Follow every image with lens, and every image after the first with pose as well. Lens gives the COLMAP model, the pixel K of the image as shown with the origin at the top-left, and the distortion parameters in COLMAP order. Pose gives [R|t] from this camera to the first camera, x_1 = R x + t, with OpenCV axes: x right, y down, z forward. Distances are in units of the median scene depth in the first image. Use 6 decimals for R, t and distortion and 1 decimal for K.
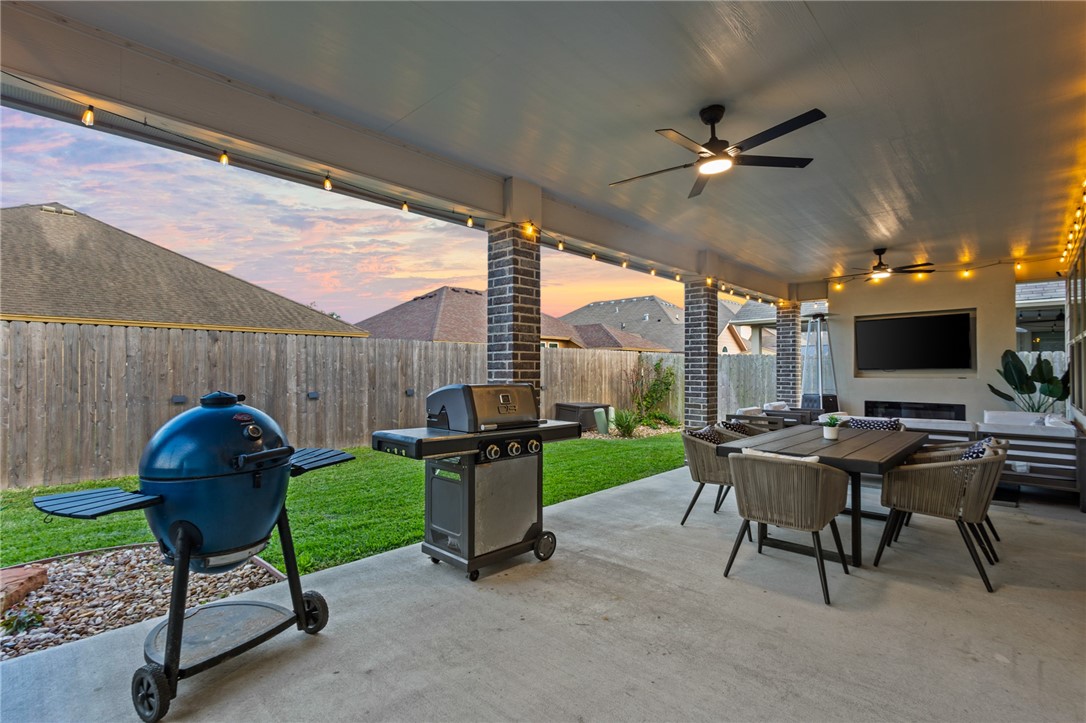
lens RADIAL K [[504.2, 0, 540.0], [0, 504.2, 360.7], [0, 0, 1]] dist [0.003008, -0.000194]
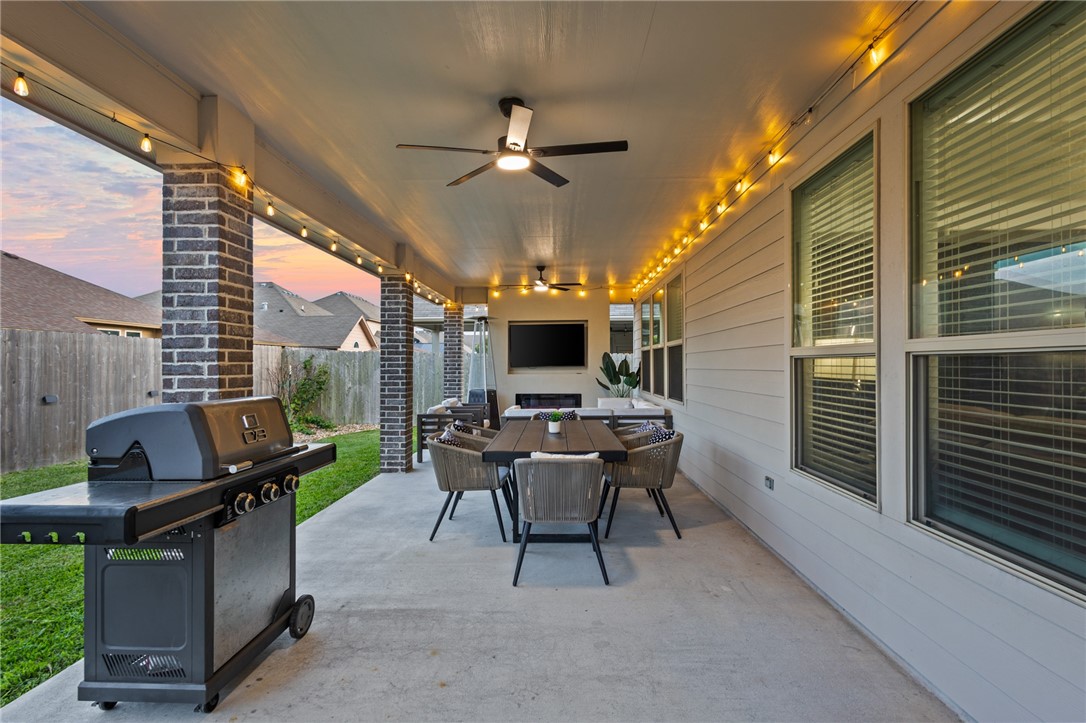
lens RADIAL K [[504.2, 0, 540.0], [0, 504.2, 360.7], [0, 0, 1]] dist [0.003008, -0.000194]
pose [[0.738765, 0.001686, 0.673961, -0.190991], [-0.008798, 0.999936, 0.007143, -0.011512], [-0.673906, -0.011206, 0.738732, 0.187486]]
